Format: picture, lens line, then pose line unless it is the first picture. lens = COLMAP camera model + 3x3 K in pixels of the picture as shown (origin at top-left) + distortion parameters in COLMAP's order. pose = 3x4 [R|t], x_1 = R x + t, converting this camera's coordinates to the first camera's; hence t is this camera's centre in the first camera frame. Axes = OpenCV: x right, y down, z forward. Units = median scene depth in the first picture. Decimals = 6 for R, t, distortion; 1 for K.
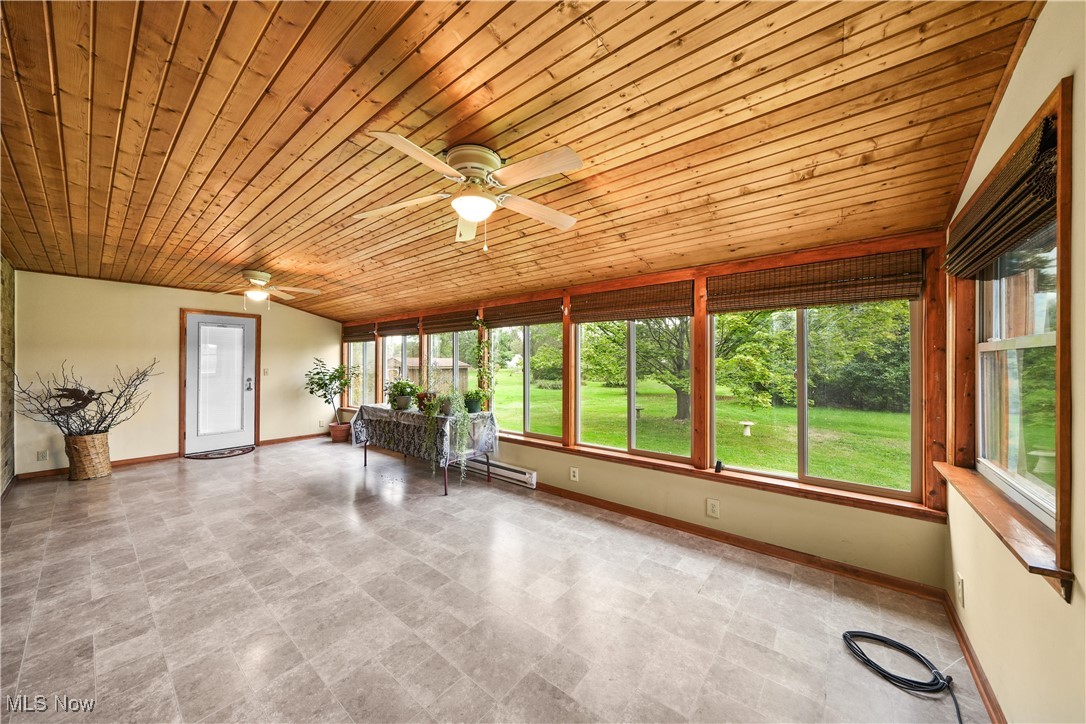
lens RADIAL K [[369.2, 0, 540.8], [0, 369.2, 360.1], [0, 0, 1]] dist [0.001293, 0.000037]
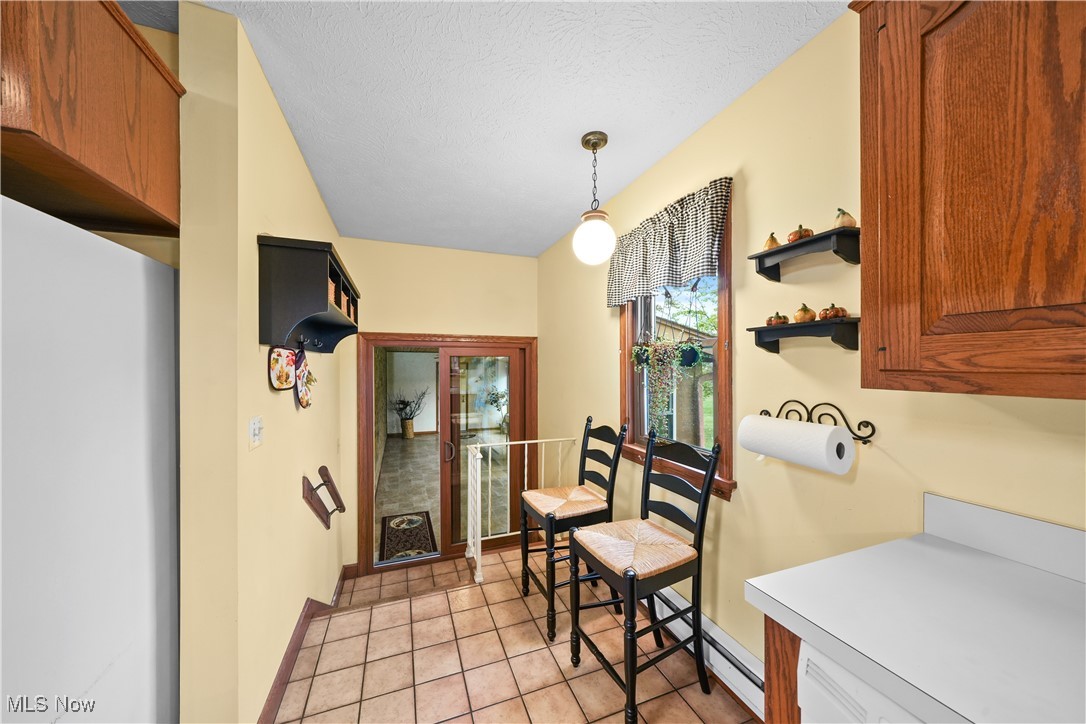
lens RADIAL K [[369.2, 0, 543.4], [0, 369.2, 365.9], [0, 0, 1]] dist [0.001293, 0.000037]
pose [[0.867418, 0.000276, -0.497579, 0.907151], [0.000032, 1.000000, 0.000609, -0.185139], [0.497580, -0.000545, 0.867418, -0.789437]]
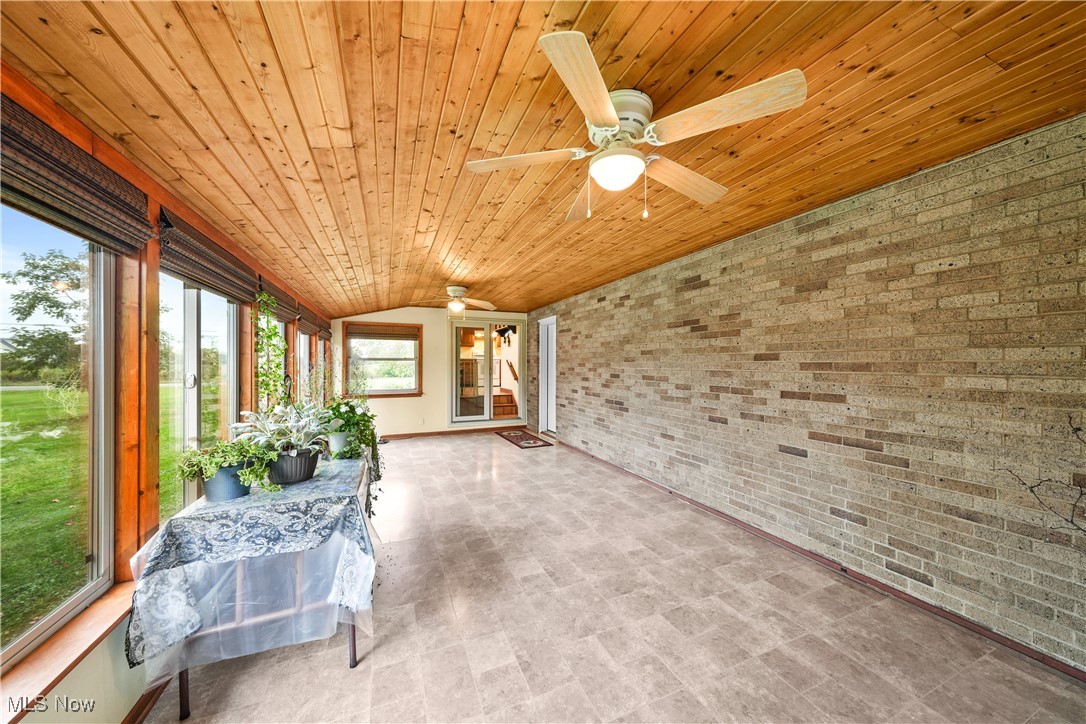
lens RADIAL K [[369.2, 0, 542.8], [0, 369.2, 363.2], [0, 0, 1]] dist [0.001293, 0.000037]
pose [[-0.884512, 0.001910, 0.466513, -1.150077], [0.000033, 0.999992, -0.004031, 0.008764], [-0.466517, -0.003550, -0.884505, 1.779397]]
